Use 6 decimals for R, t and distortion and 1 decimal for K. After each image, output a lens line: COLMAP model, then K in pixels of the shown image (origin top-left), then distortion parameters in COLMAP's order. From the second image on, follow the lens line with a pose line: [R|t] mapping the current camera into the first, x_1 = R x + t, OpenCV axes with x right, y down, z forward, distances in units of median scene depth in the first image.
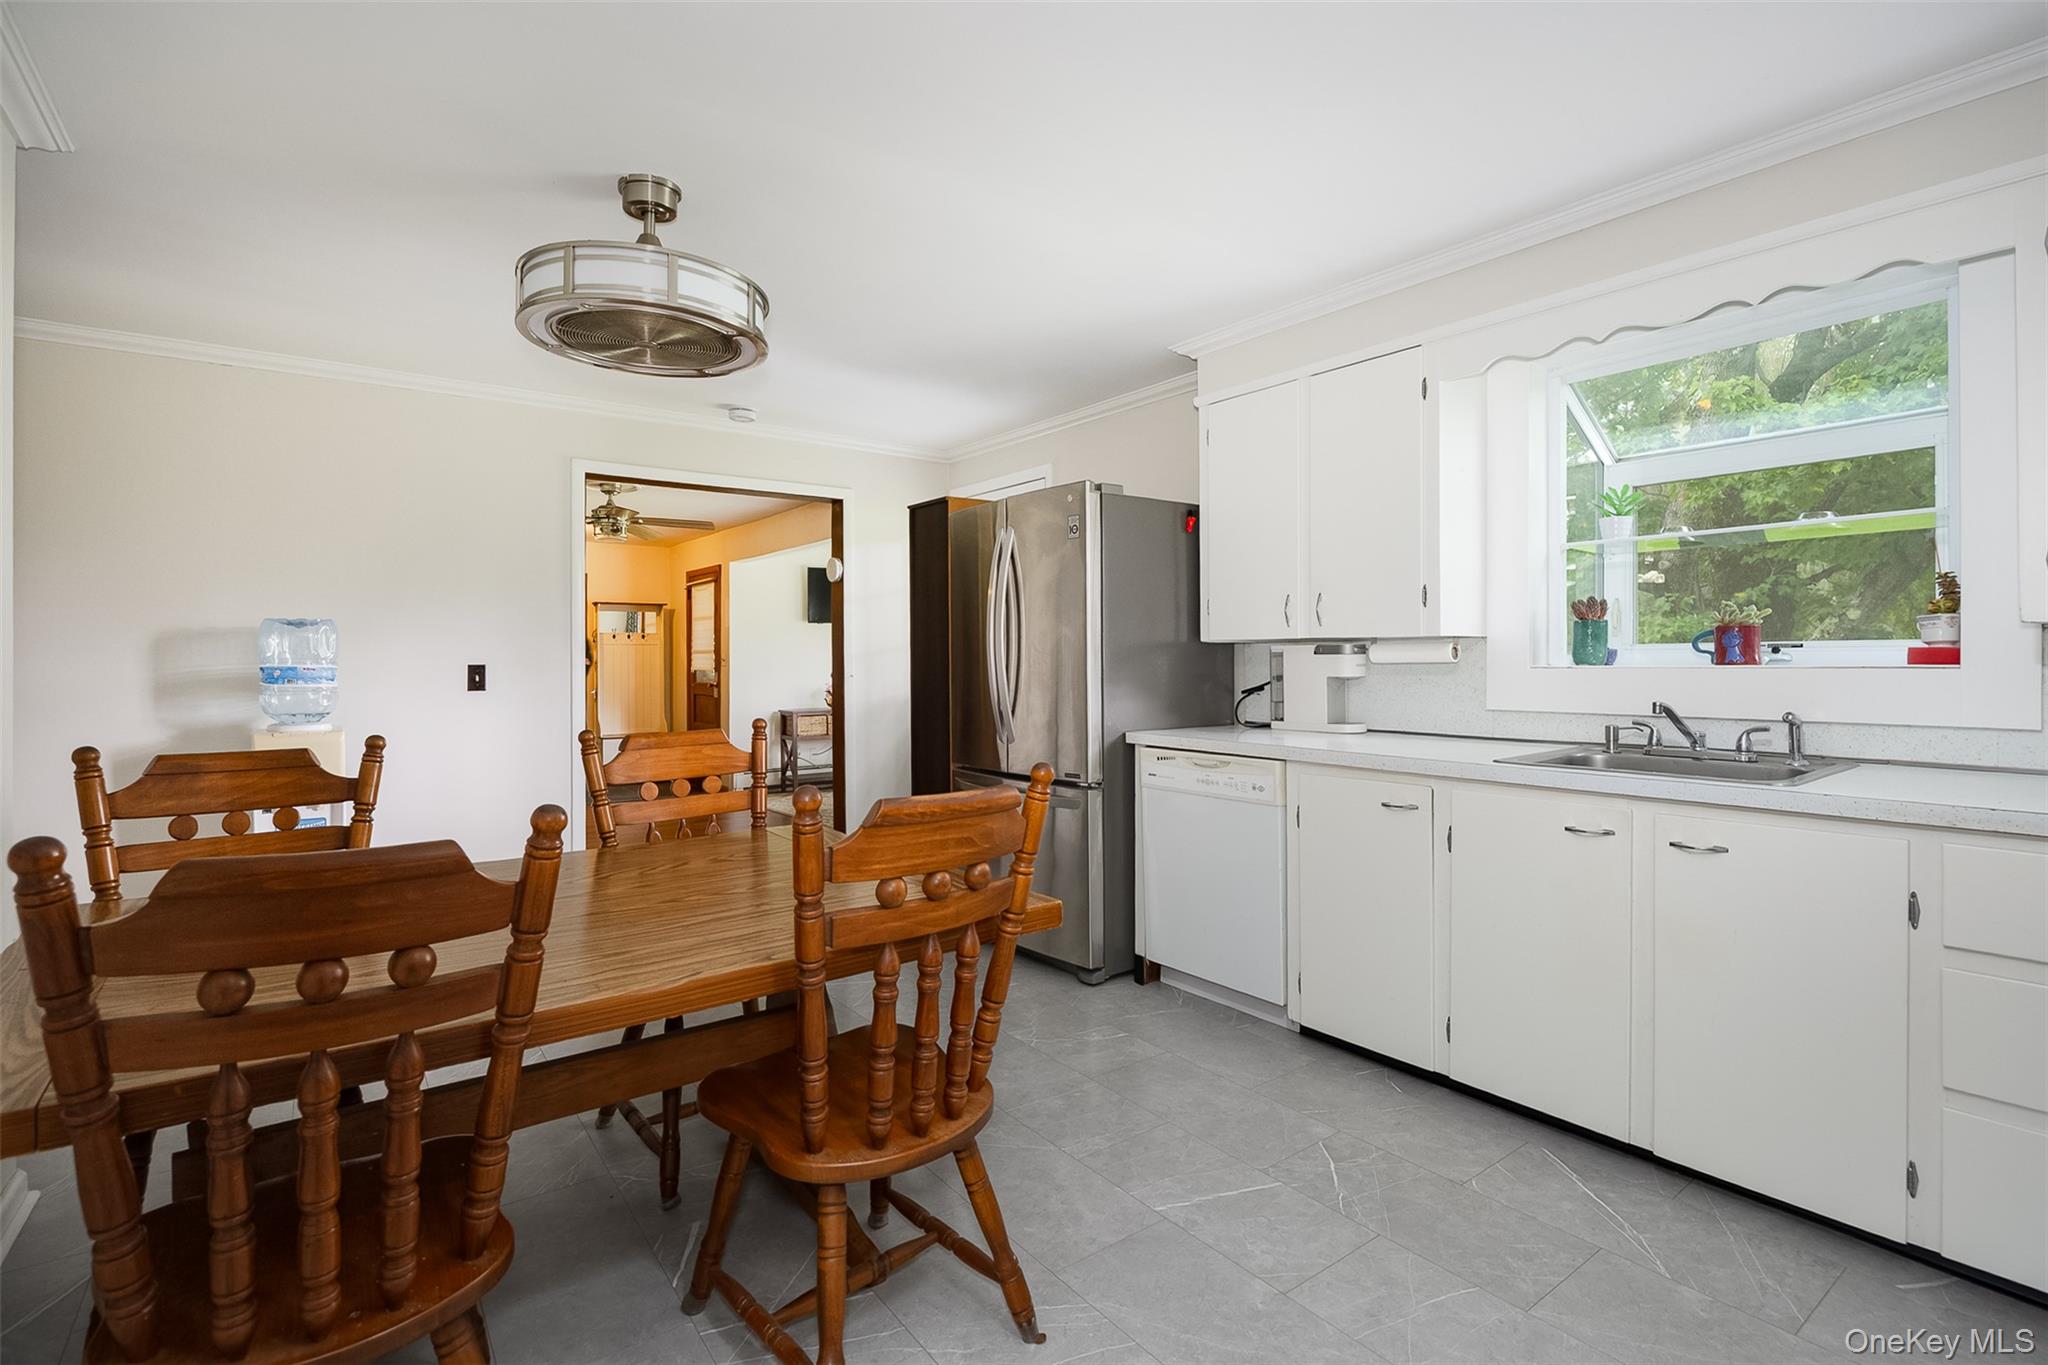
lens RADIAL K [[950.5, 0, 1028.1], [0, 950.5, 674.7], [0, 0, 1]] dist [0.000763, -0.000152]
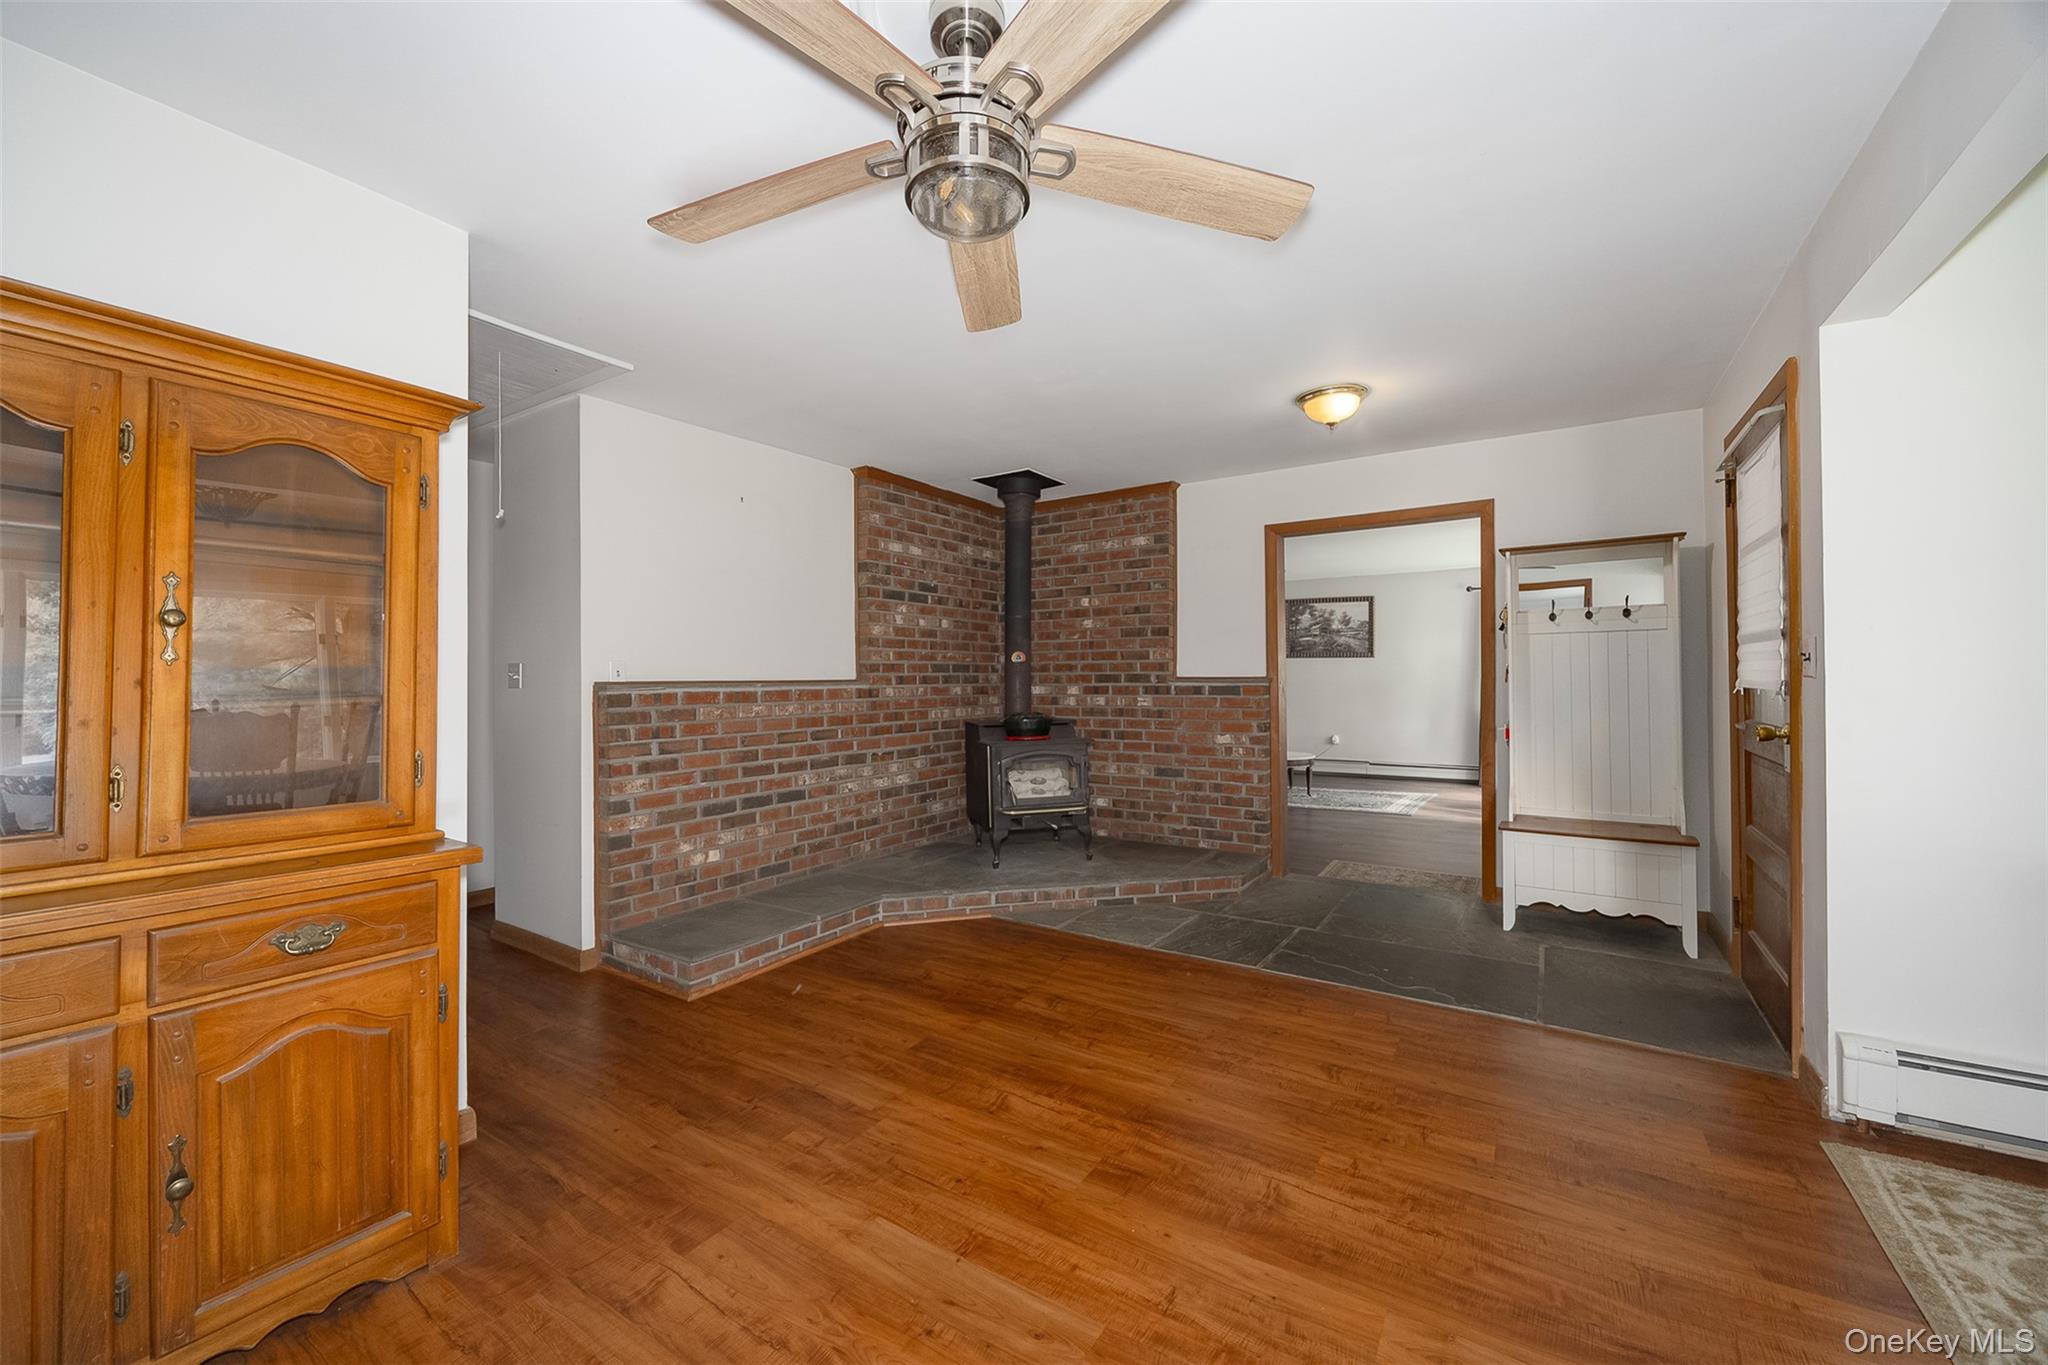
lens RADIAL K [[793.6, 0, 1023.4], [0, 793.6, 672.2], [0, 0, 1]] dist [-0.000121, 0.000001]
pose [[0.338258, -0.010873, -0.940990, -0.154643], [0.000178, 0.999934, -0.011489, -0.007608], [0.941053, 0.003718, 0.338238, 0.635068]]
